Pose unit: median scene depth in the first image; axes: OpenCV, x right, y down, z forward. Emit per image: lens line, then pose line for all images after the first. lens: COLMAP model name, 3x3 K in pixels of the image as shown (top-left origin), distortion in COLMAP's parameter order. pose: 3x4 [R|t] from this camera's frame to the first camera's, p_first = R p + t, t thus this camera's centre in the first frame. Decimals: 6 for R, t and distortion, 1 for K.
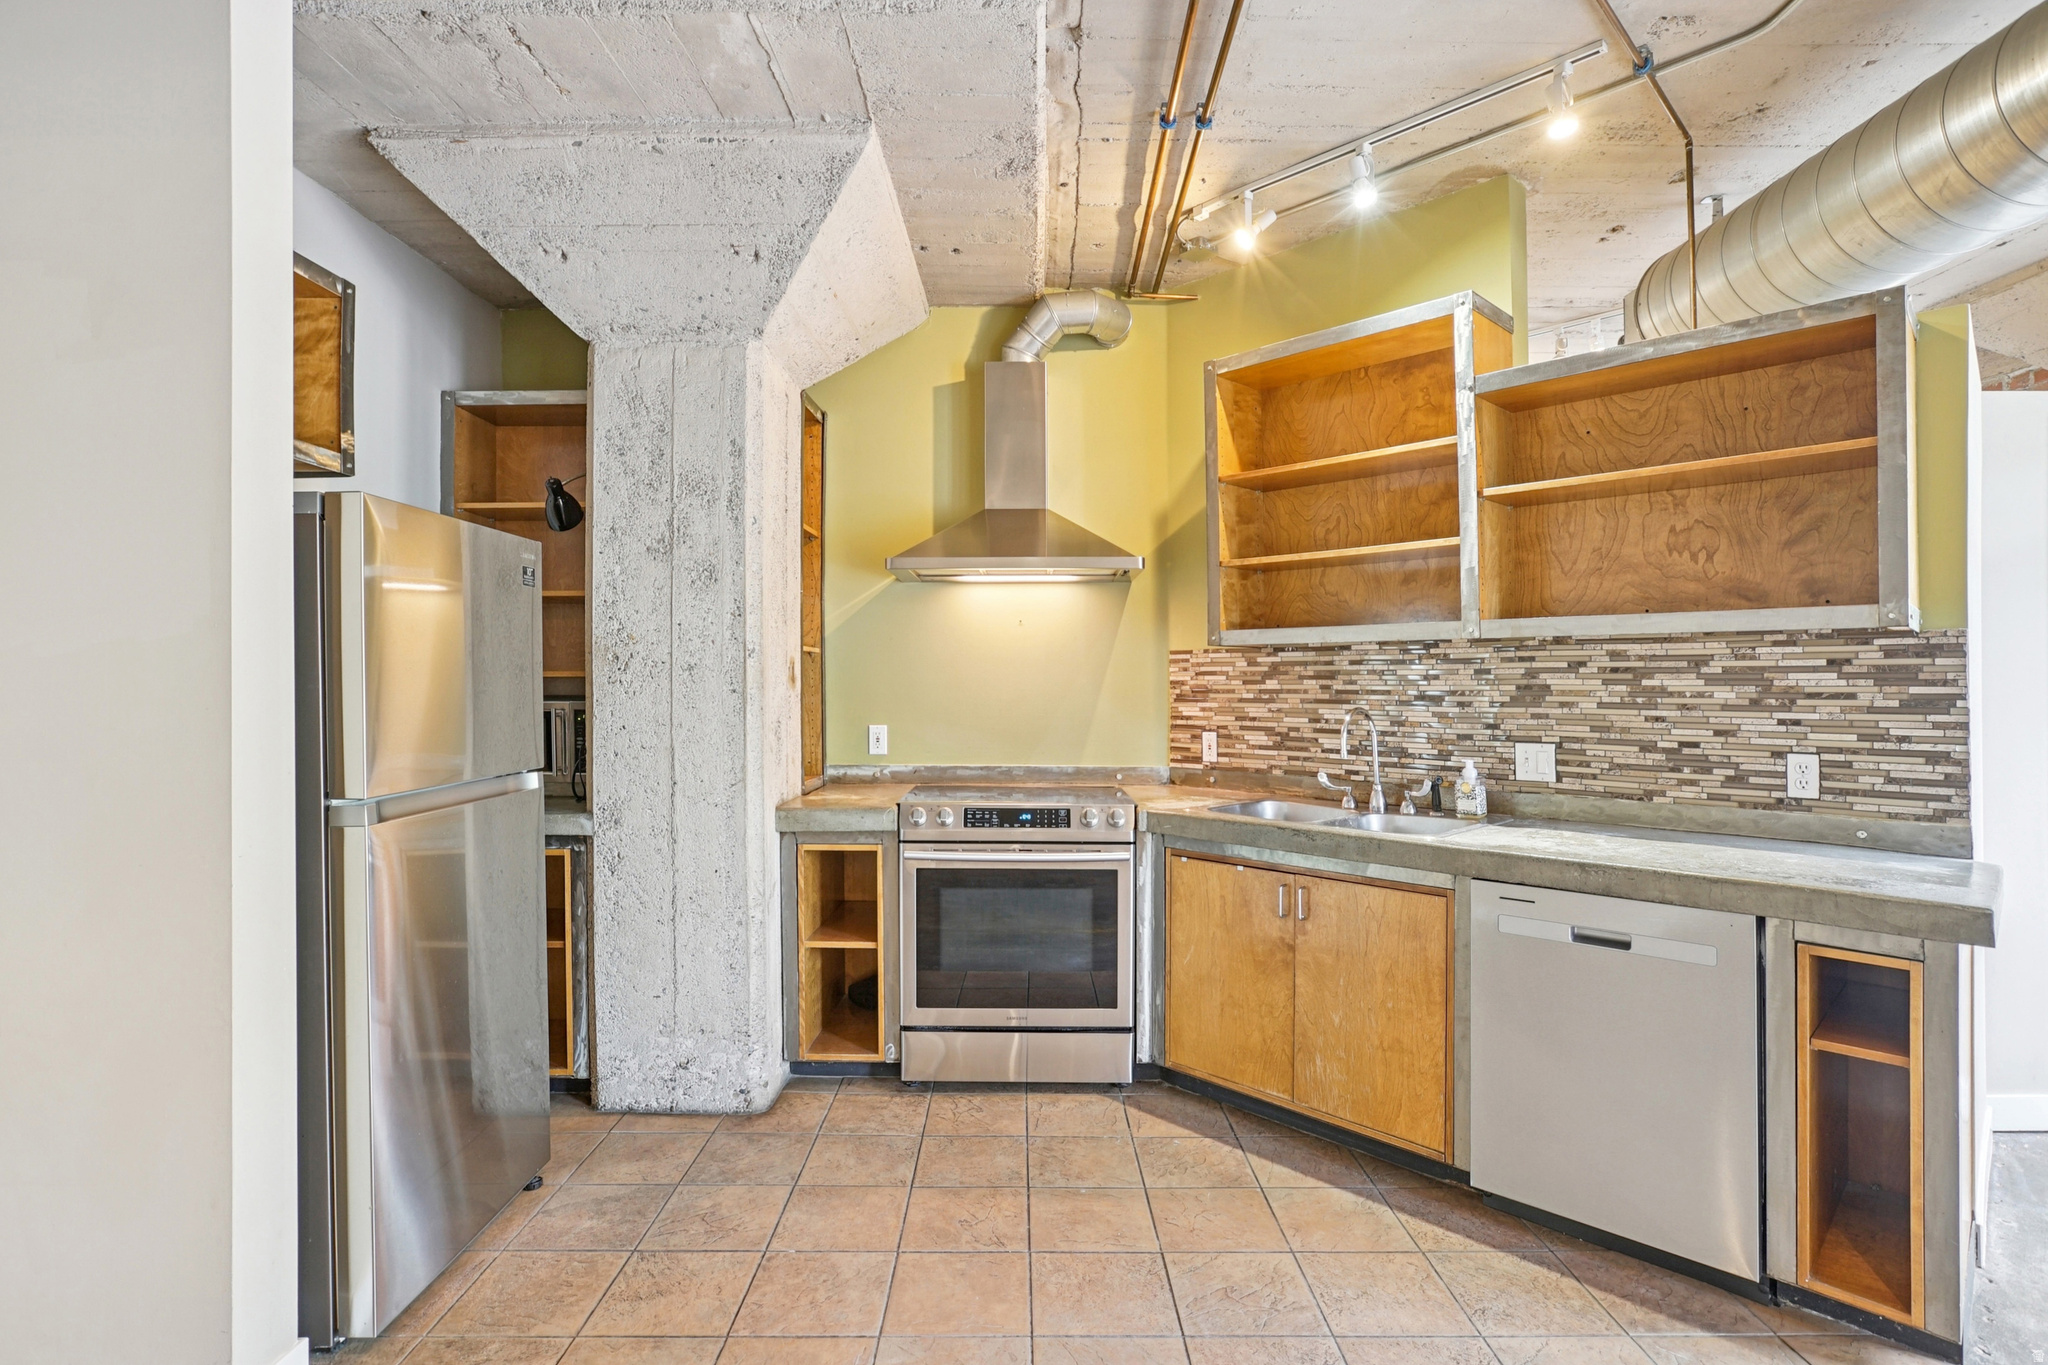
lens RADIAL K [[1021.2, 0, 1024.0], [0, 1021.2, 674.4], [0, 0, 1]] dist [-0.038359, 0.014388]
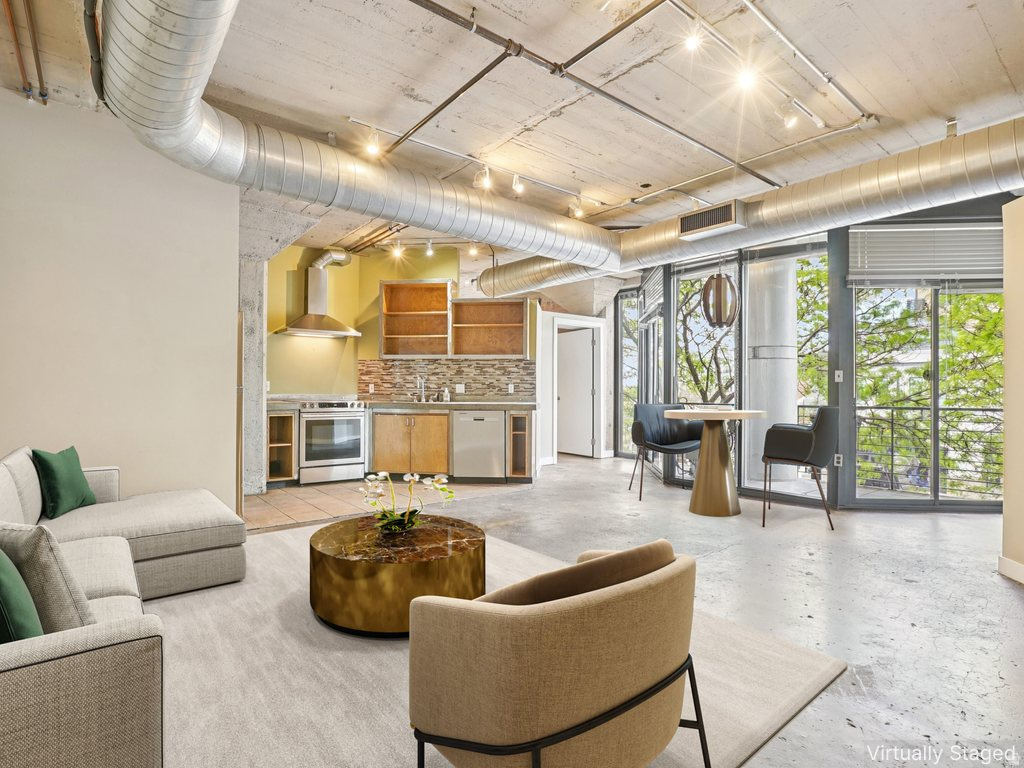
lens RADIAL K [[526.5, 0, 502.7], [0, 526.5, 380.6], [0, 0, 1]] dist [-0.048465, 0.014788]
pose [[0.784712, 0.010066, 0.619779, -0.722481], [-0.010333, 0.999942, -0.003157, 0.058486], [-0.619775, -0.003927, 0.784770, -0.844821]]
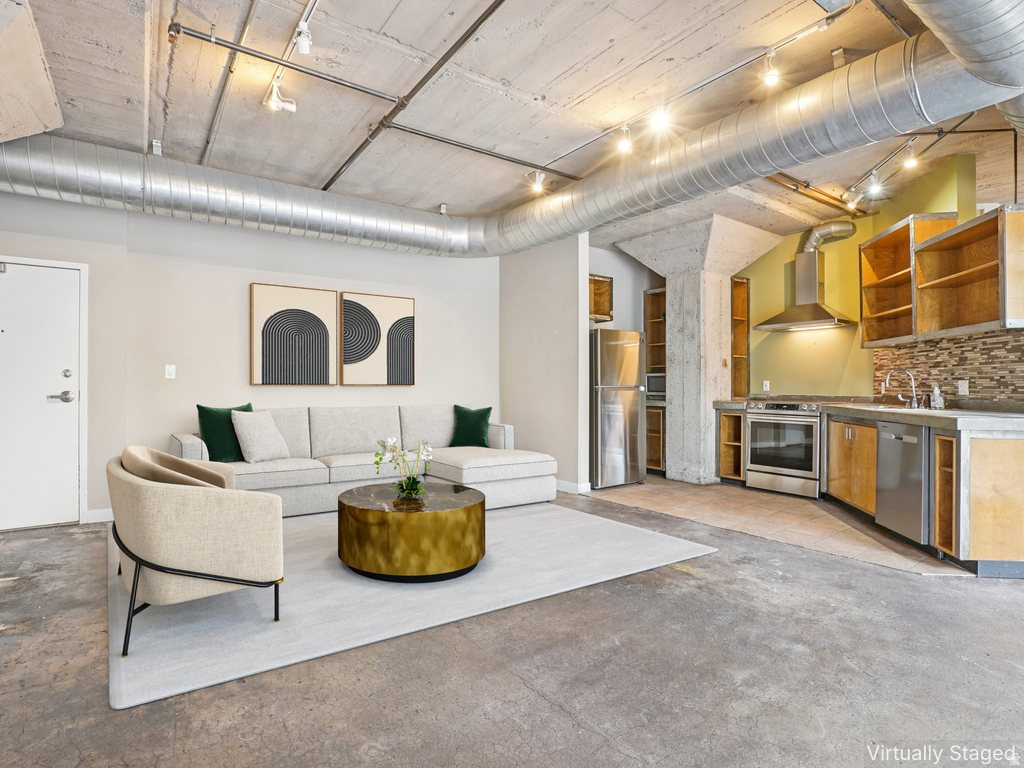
lens RADIAL K [[526.5, 0, 523.6], [0, 526.5, 384.1], [0, 0, 1]] dist [-0.048465, 0.014788]
pose [[0.598750, -0.001873, -0.800934, 0.851147], [0.002151, 0.999997, -0.000731, 0.075258], [0.800933, -0.001285, 0.598752, -0.627236]]
